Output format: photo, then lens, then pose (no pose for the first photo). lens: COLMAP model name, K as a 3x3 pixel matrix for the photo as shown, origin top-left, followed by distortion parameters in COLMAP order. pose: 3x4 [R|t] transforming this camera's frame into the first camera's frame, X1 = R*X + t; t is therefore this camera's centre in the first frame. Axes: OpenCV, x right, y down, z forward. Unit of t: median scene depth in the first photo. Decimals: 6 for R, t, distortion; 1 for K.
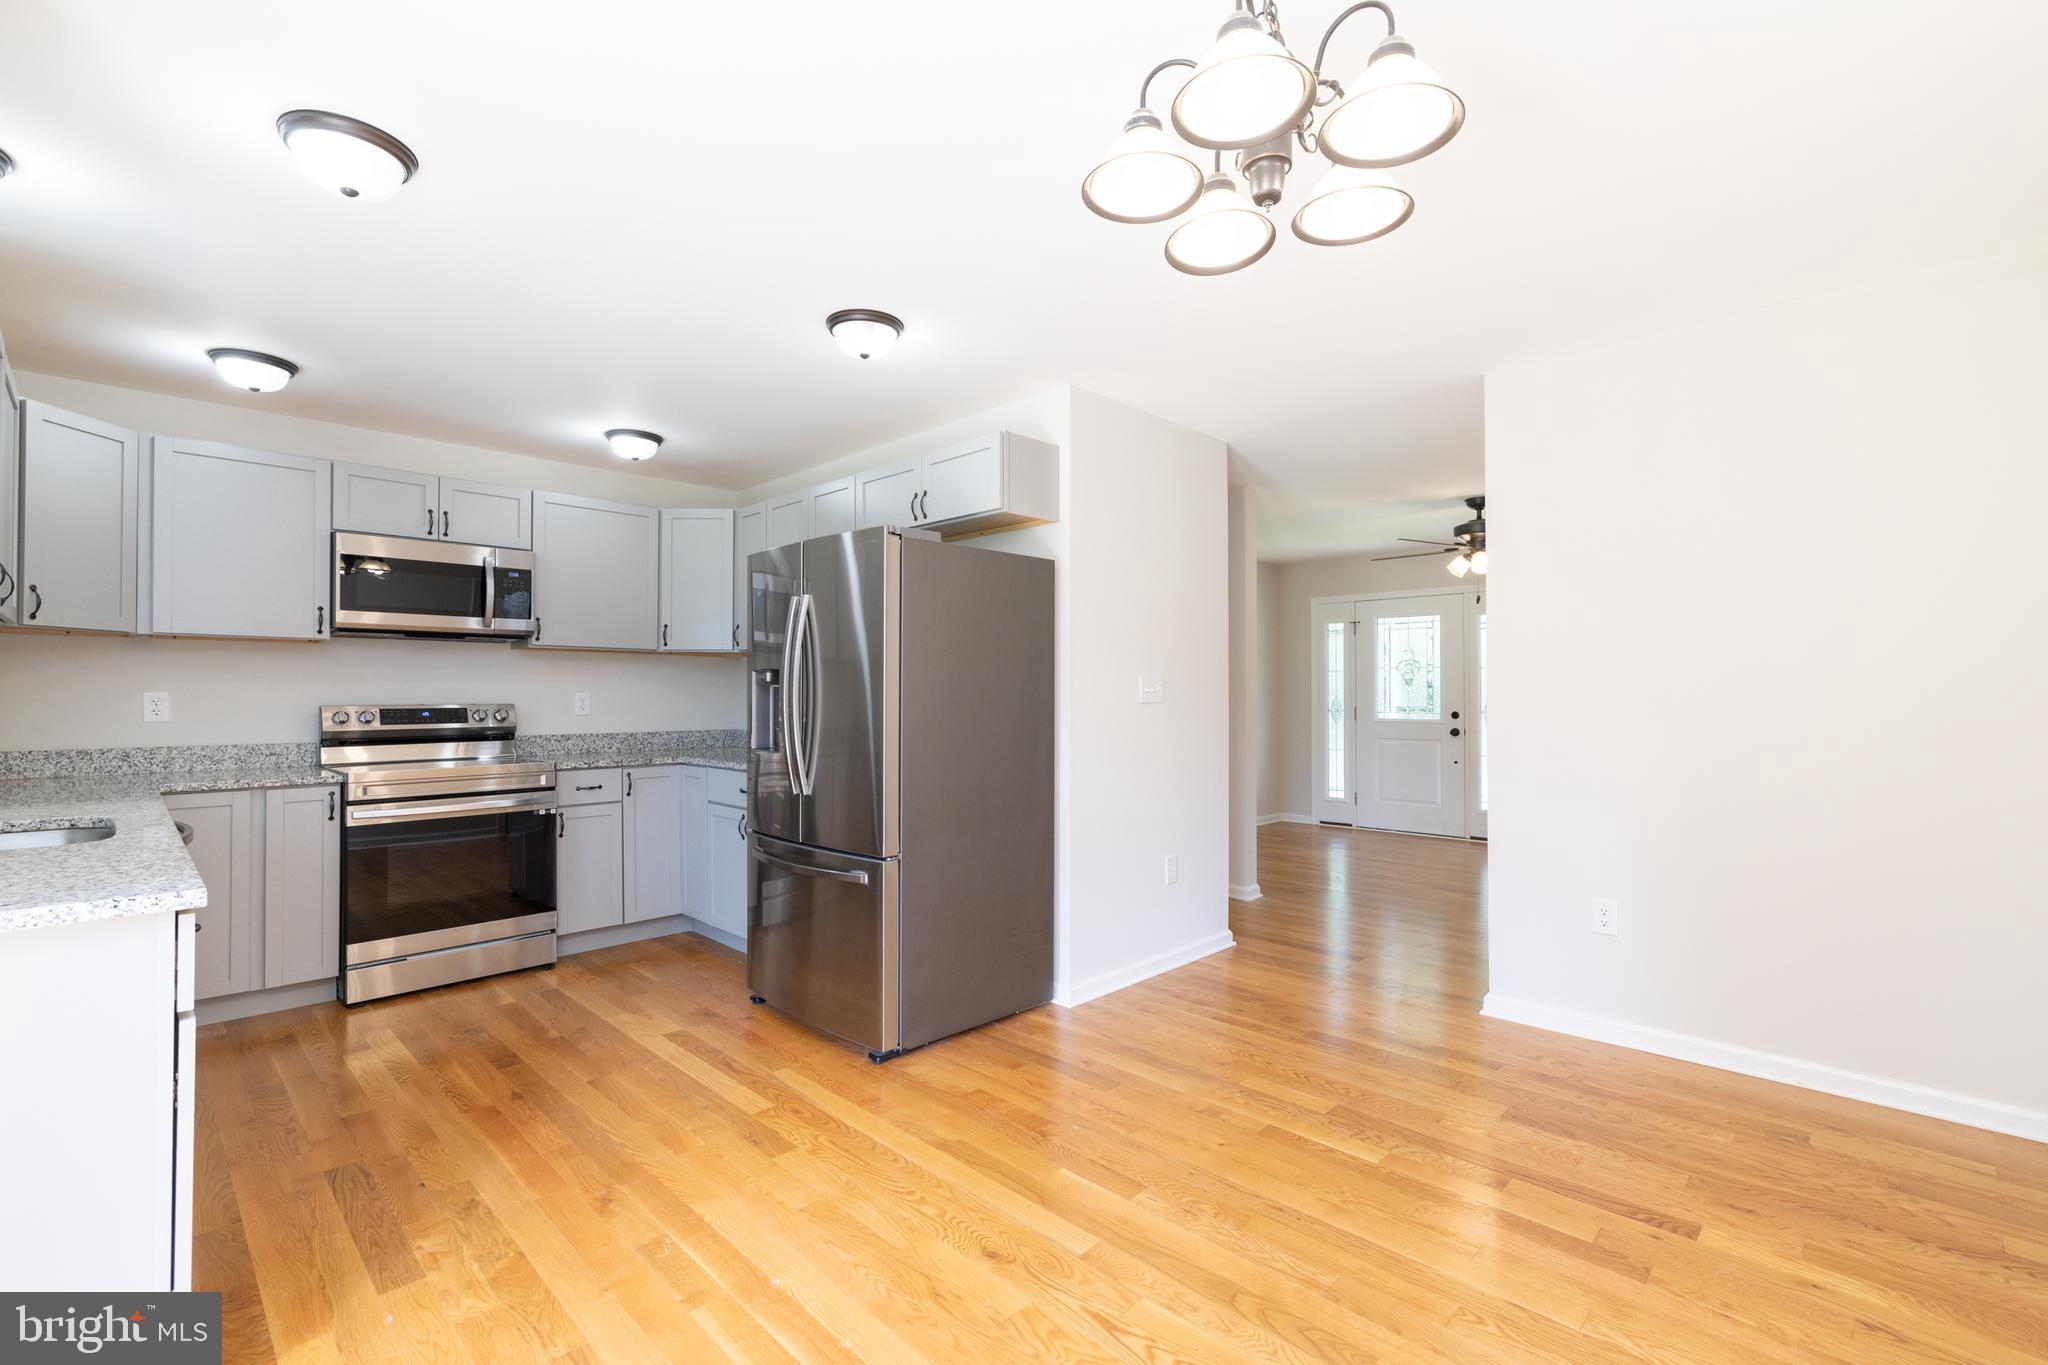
lens RADIAL K [[882.6, 0, 1024.0], [0, 882.6, 682.5], [0, 0, 1]] dist [0.000390, 0.000641]
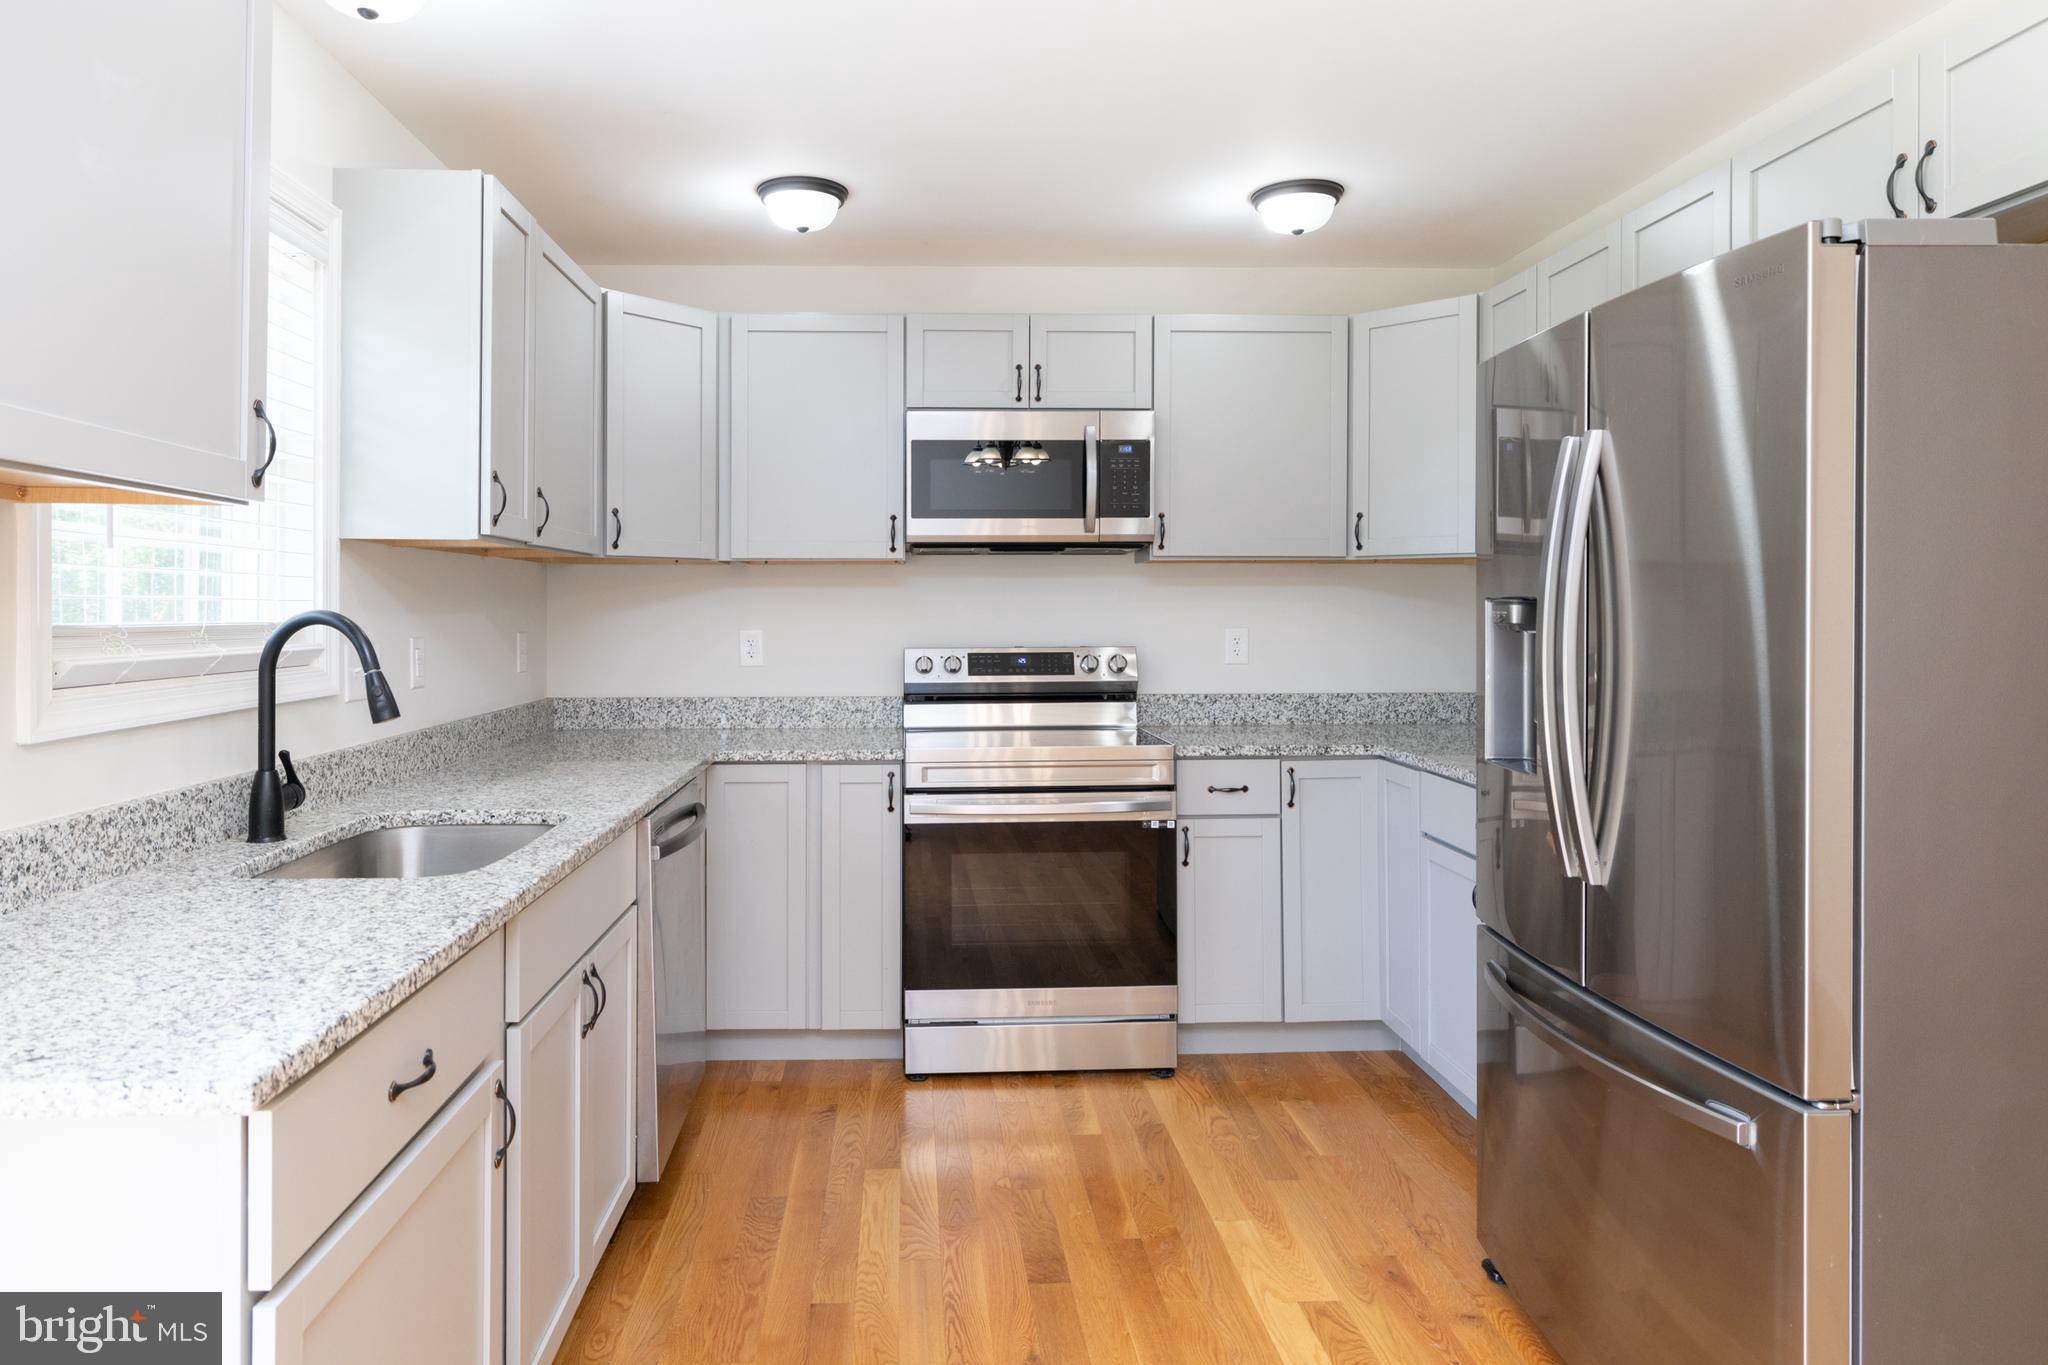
lens RADIAL K [[1249.4, 0, 959.4], [0, 1249.4, 620.6], [0, 0, 1]] dist [-0.001069, 0.000119]
pose [[0.729964, 0.004086, -0.683474, -0.048386], [0.011787, 0.999758, 0.018566, -0.018281], [0.683384, -0.021609, 0.729739, 0.302100]]
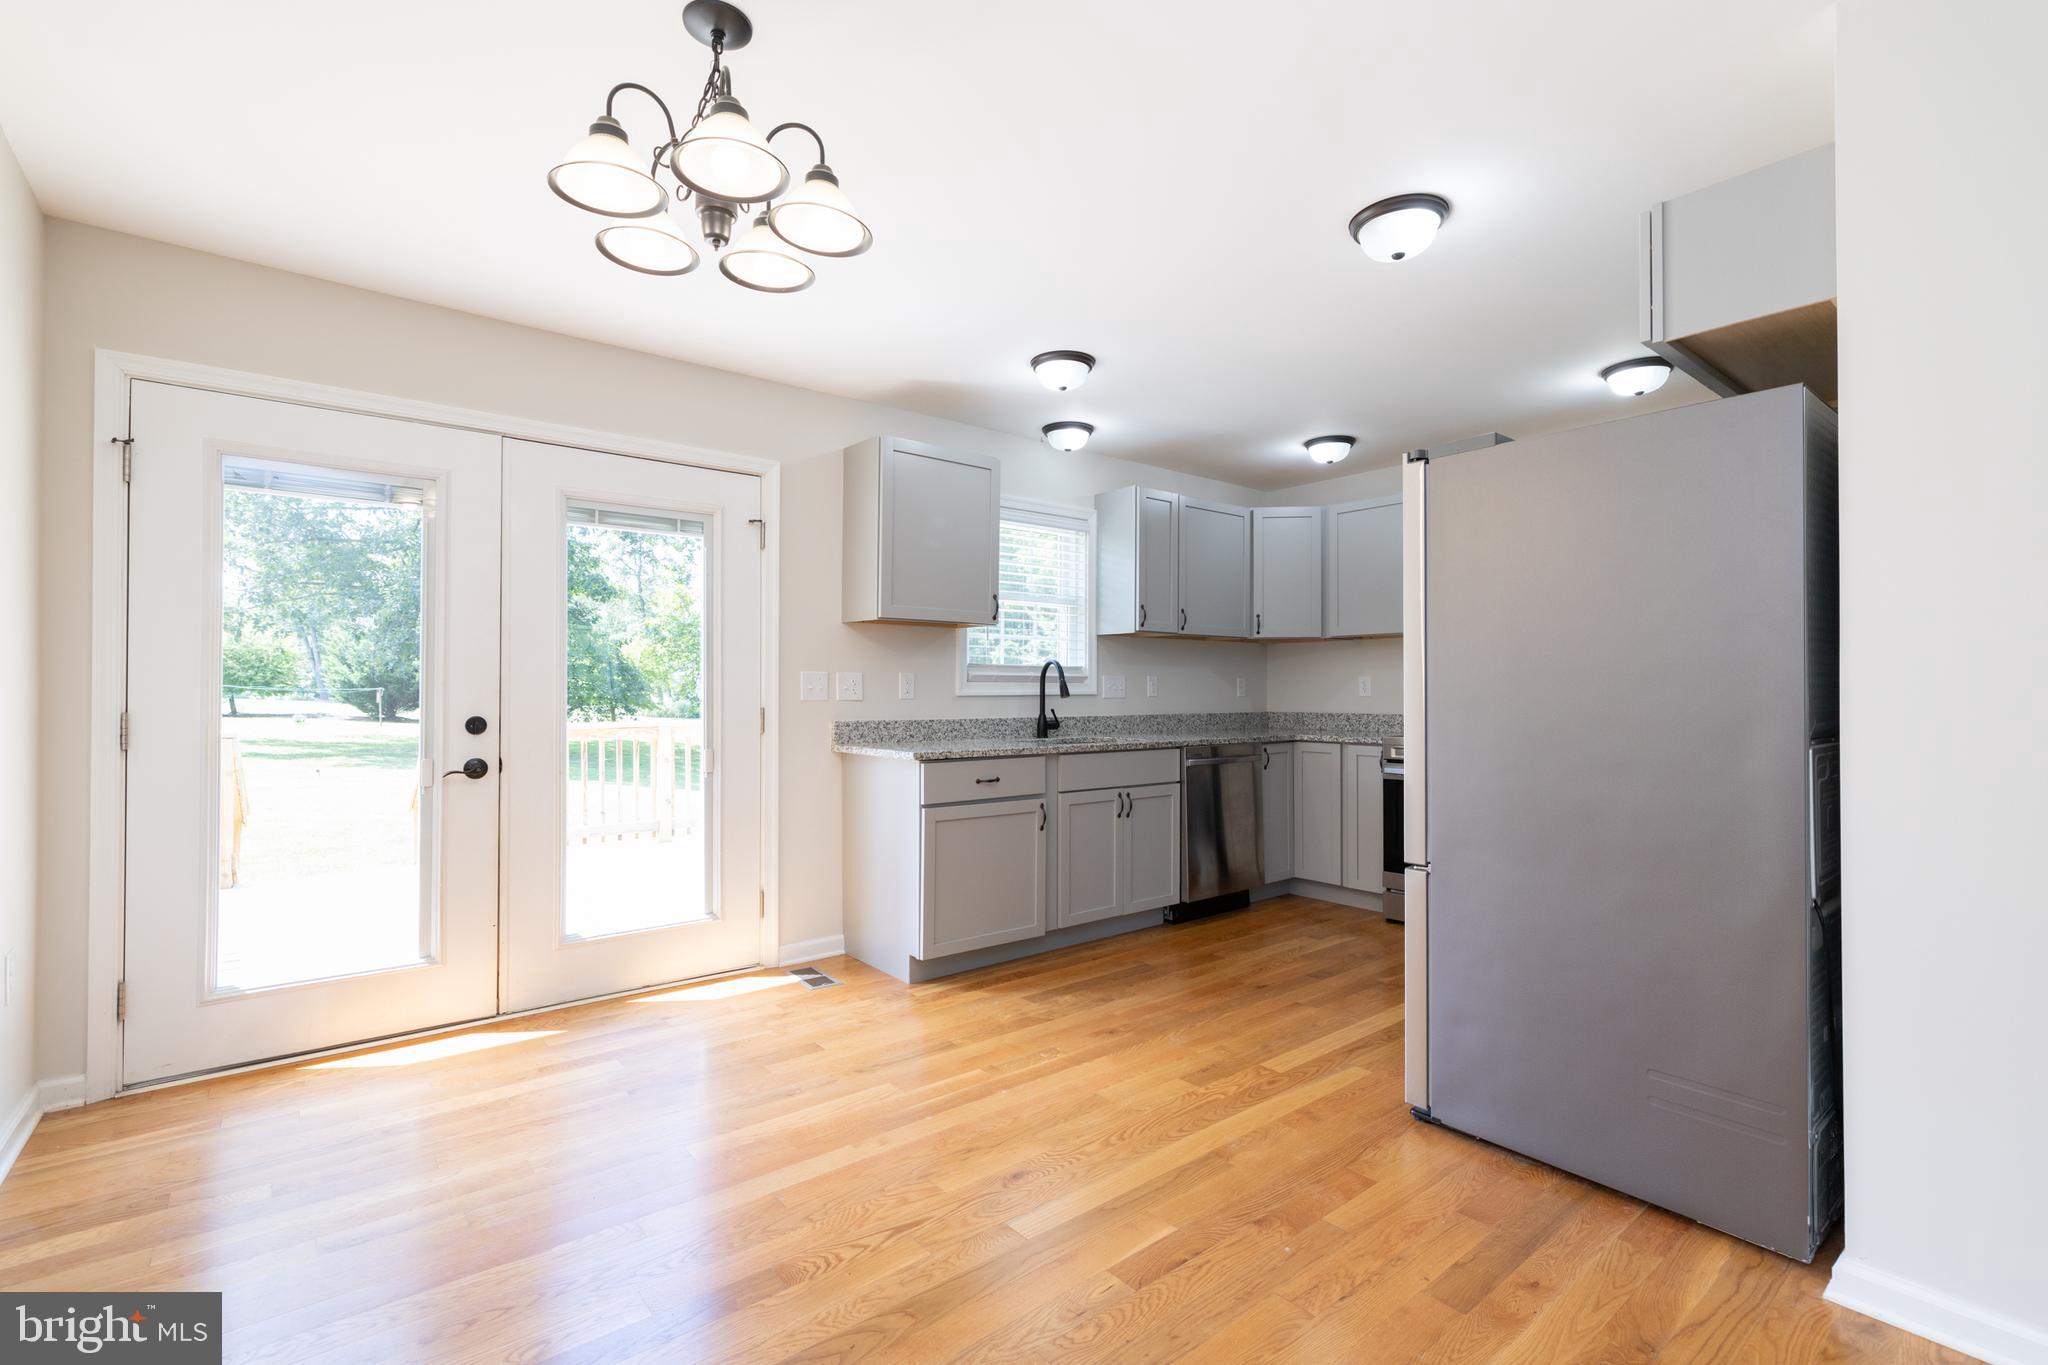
lens RADIAL K [[890.3, 0, 1024.0], [0, 890.3, 682.5], [0, 0, 1]] dist [0.001341, 0.000509]
pose [[-0.087809, -0.009278, -0.996094, 0.570692], [0.015900, 0.999816, -0.010715, 0.029703], [0.996010, -0.016779, -0.087645, 0.602267]]
